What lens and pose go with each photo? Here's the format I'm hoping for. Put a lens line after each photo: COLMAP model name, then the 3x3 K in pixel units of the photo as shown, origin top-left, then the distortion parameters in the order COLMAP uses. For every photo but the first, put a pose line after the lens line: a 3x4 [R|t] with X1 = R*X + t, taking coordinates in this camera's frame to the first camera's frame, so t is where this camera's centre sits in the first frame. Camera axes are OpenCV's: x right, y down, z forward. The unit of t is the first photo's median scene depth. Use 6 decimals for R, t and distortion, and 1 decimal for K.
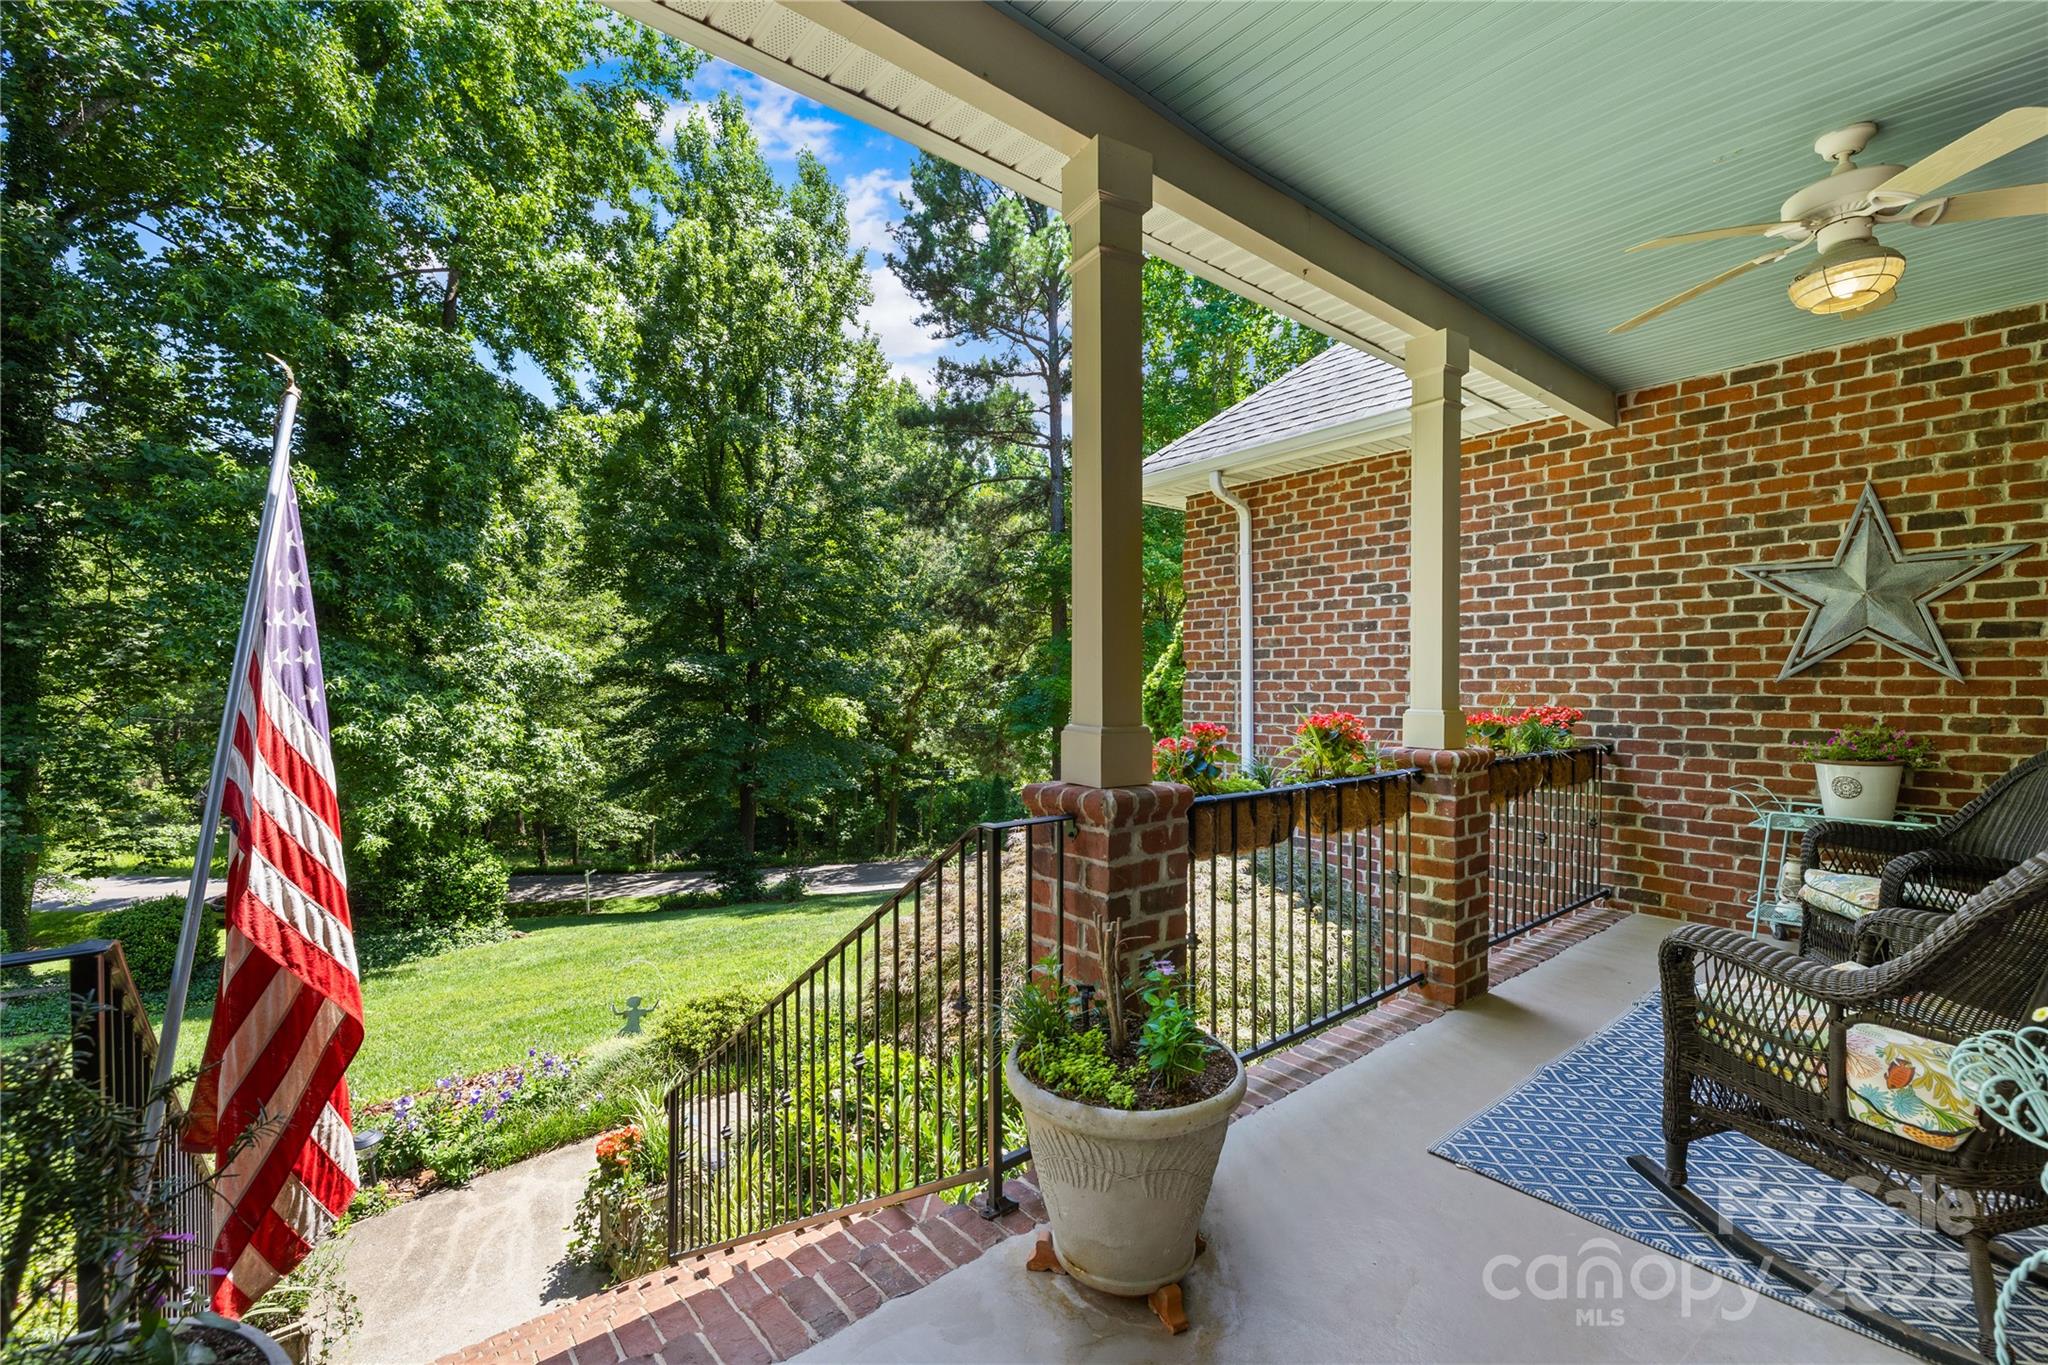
lens RADIAL K [[888.9, 0, 1021.0], [0, 888.9, 691.8], [0, 0, 1]] dist [0.000793, 0.000137]
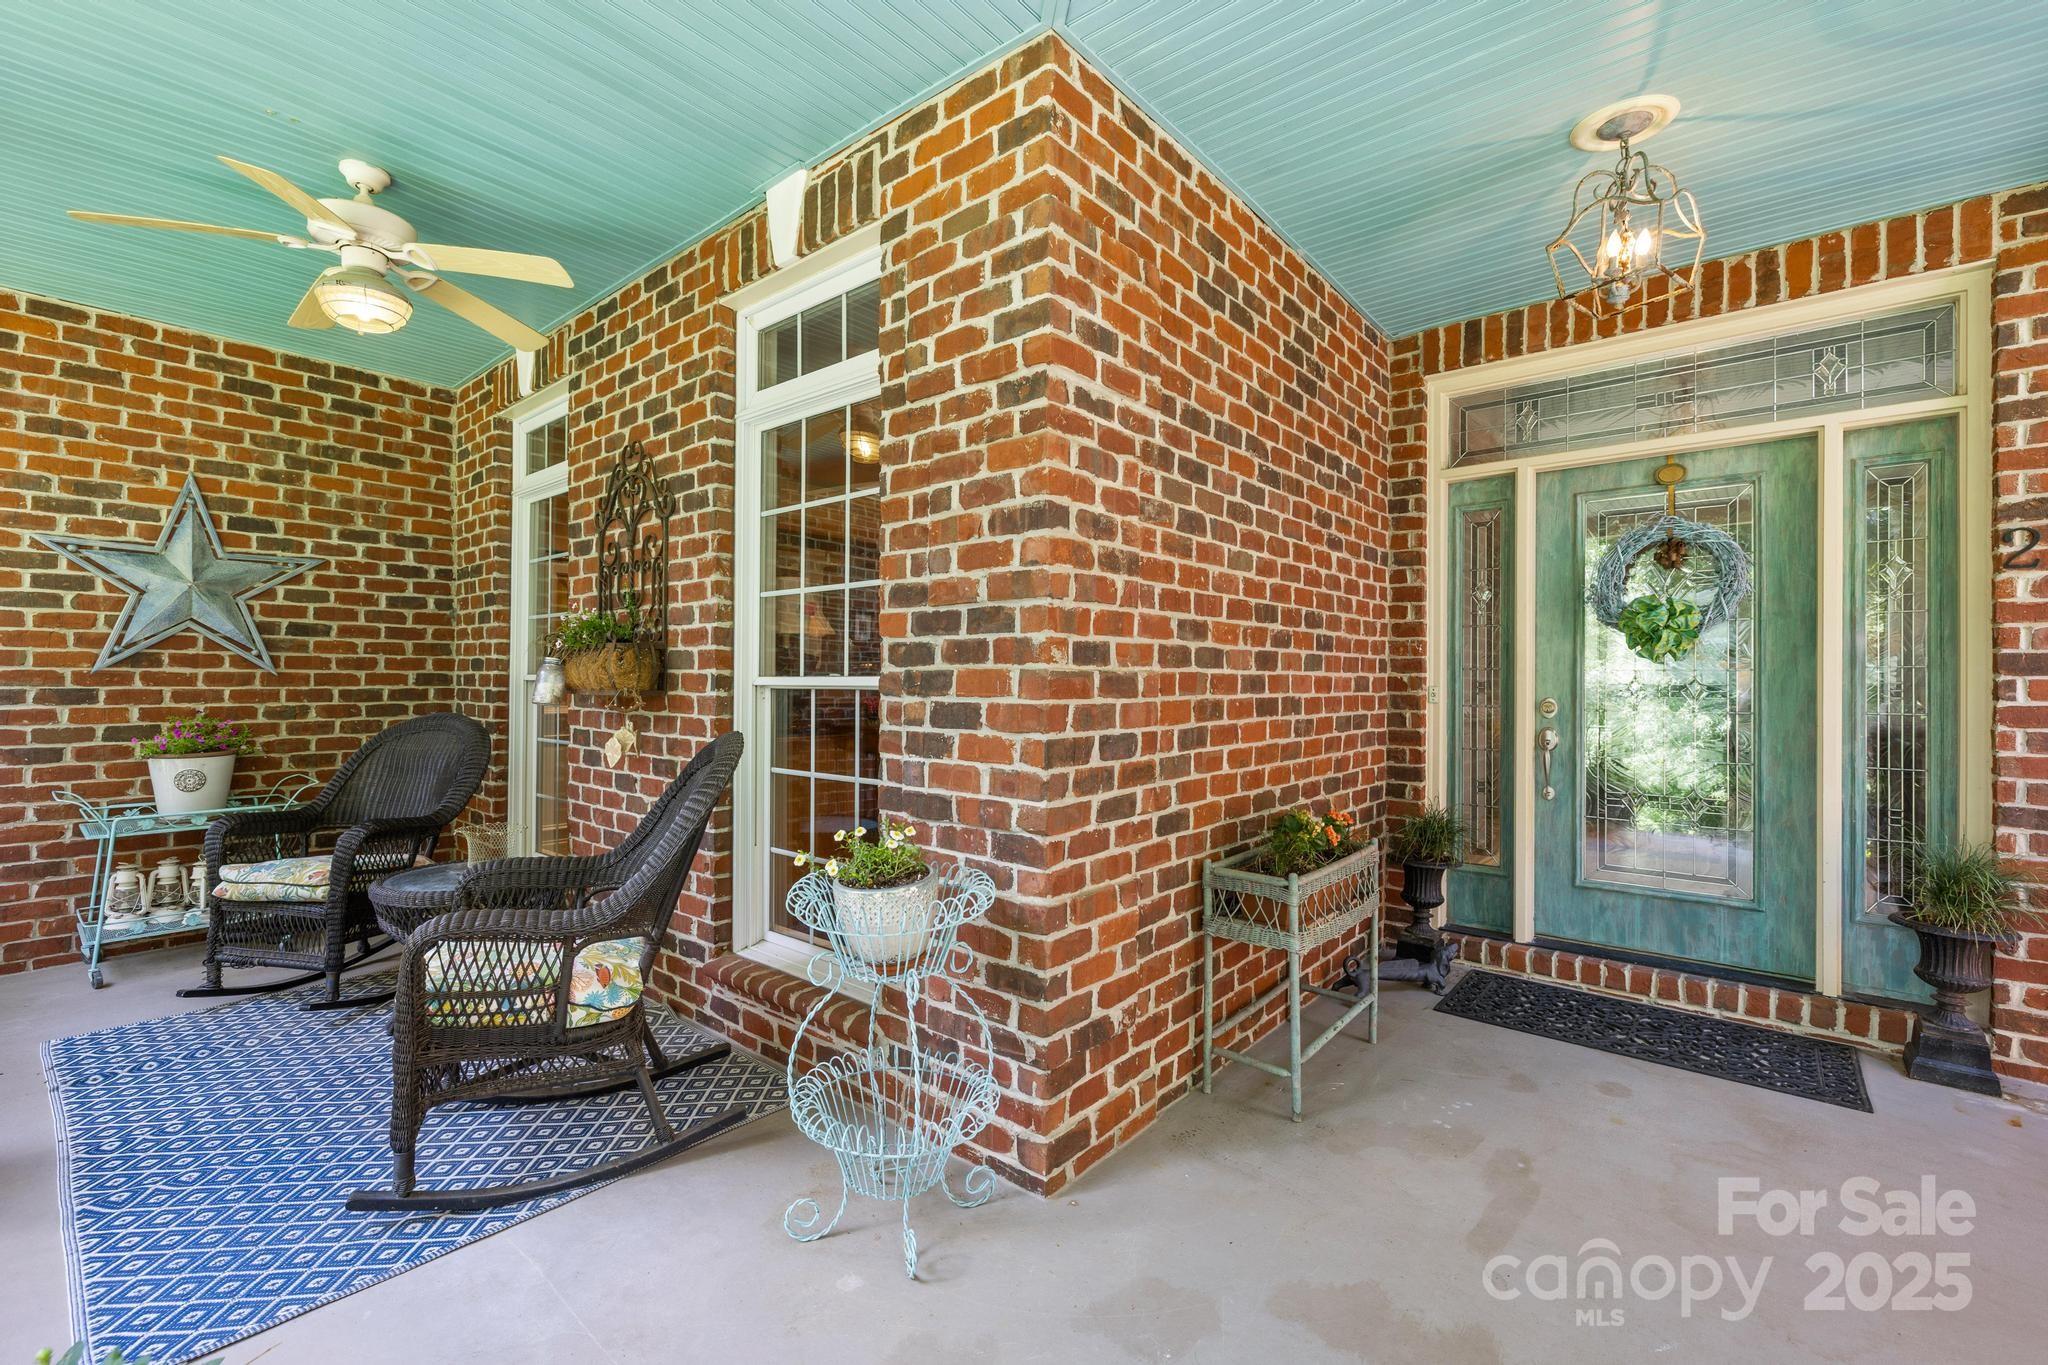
lens RADIAL K [[868.0, 0, 997.3], [0, 868.0, 676.7], [0, 0, 1]] dist [-0.000617, -0.000065]
pose [[-0.159779, 0.003712, 0.987146, -0.155086], [0.002471, 0.999991, -0.003360, -0.001802], [-0.987150, 0.001902, -0.159787, 0.264720]]
